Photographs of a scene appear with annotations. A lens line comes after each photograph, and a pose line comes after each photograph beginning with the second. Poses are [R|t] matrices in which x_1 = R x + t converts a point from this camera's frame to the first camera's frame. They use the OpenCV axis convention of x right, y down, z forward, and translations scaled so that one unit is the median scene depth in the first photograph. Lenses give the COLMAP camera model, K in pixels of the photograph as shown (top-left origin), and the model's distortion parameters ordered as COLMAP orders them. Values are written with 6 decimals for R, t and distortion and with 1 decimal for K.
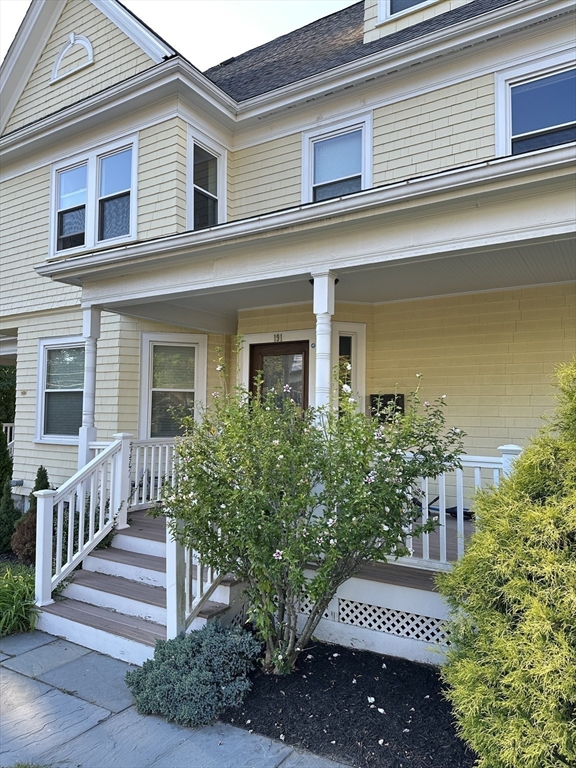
lens RADIAL K [[543.2, 0, 286.9], [0, 543.2, 380.2], [0, 0, 1]] dist [0.008135, -0.004386]
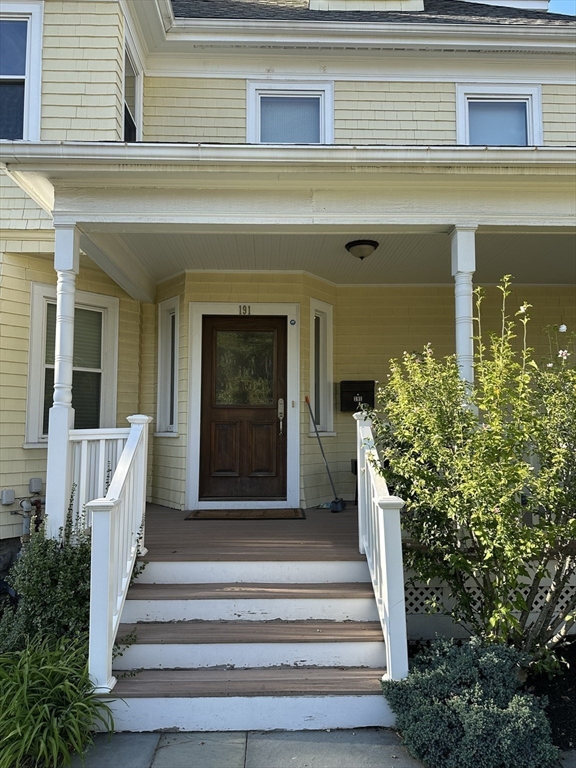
lens RADIAL K [[546.5, 0, 287.5], [0, 546.5, 388.7], [0, 0, 1]] dist [0.000238, -0.000286]
pose [[0.836132, 0.032292, 0.547577, -0.428406], [-0.026304, 0.999478, -0.018775, 0.058978], [-0.547898, 0.001295, 0.836544, 0.262764]]
